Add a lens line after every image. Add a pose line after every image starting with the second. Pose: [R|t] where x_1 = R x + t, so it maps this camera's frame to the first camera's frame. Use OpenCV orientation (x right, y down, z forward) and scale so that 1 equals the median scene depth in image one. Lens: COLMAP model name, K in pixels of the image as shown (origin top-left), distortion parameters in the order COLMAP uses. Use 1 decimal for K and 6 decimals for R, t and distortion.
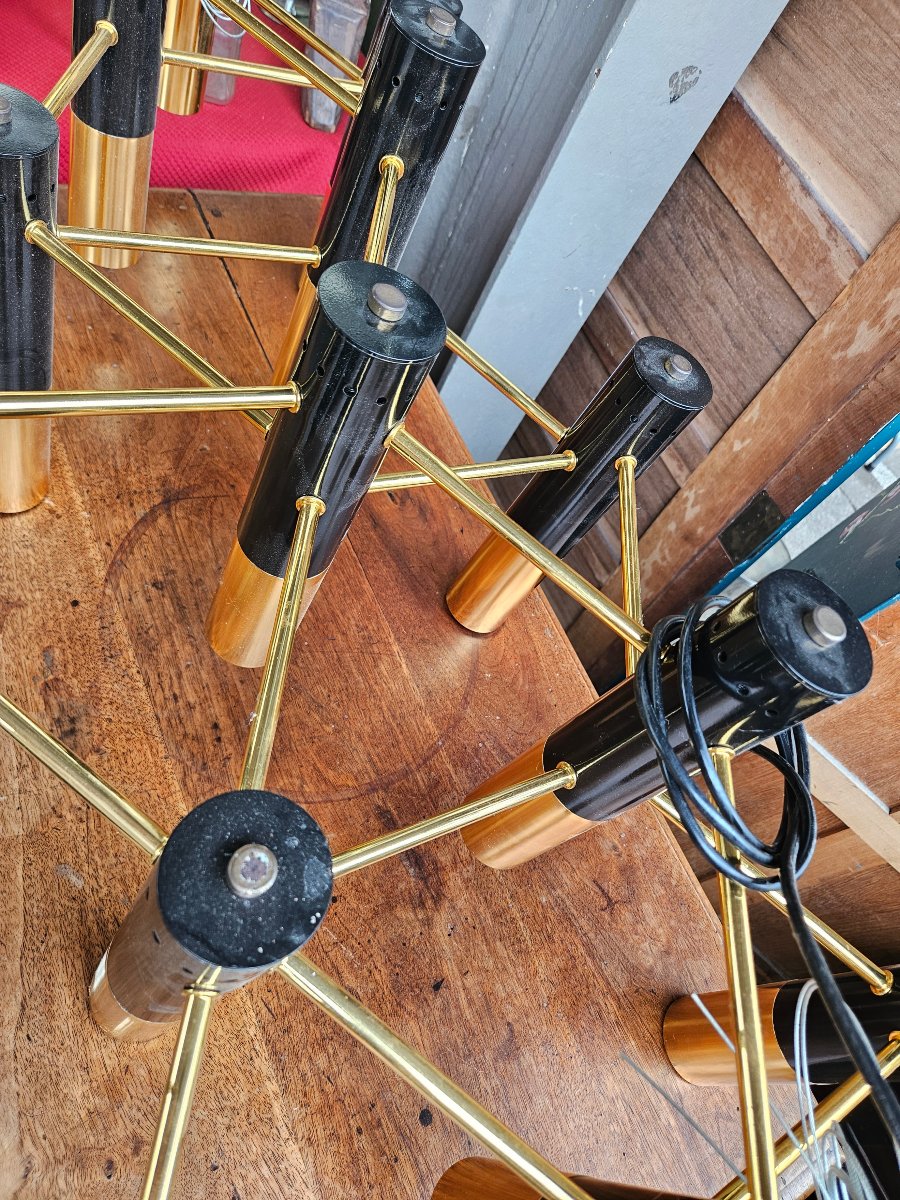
lens RADIAL K [[783.6, 0, 458.0], [0, 783.6, 612.4], [0, 0, 1]] dist [0.059782, -0.056592]
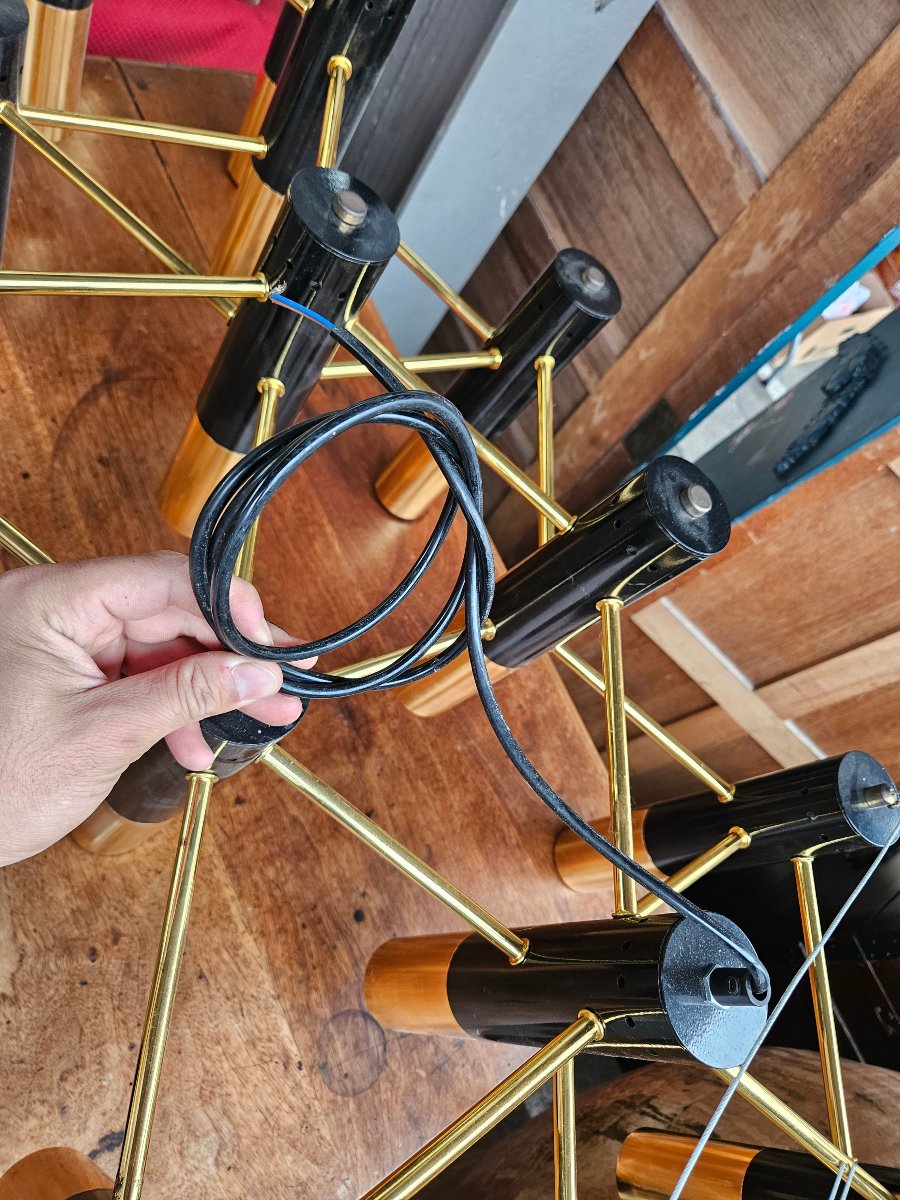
lens RADIAL K [[782.3, 0, 450.0], [0, 782.3, 600.0], [0, 0, 1]] dist [0.047749, -0.047846]
pose [[0.993899, 0.014131, 0.109386, -0.034072], [-0.025637, 0.994194, 0.104502, 0.028328], [-0.107274, -0.106669, 0.988491, -0.115838]]
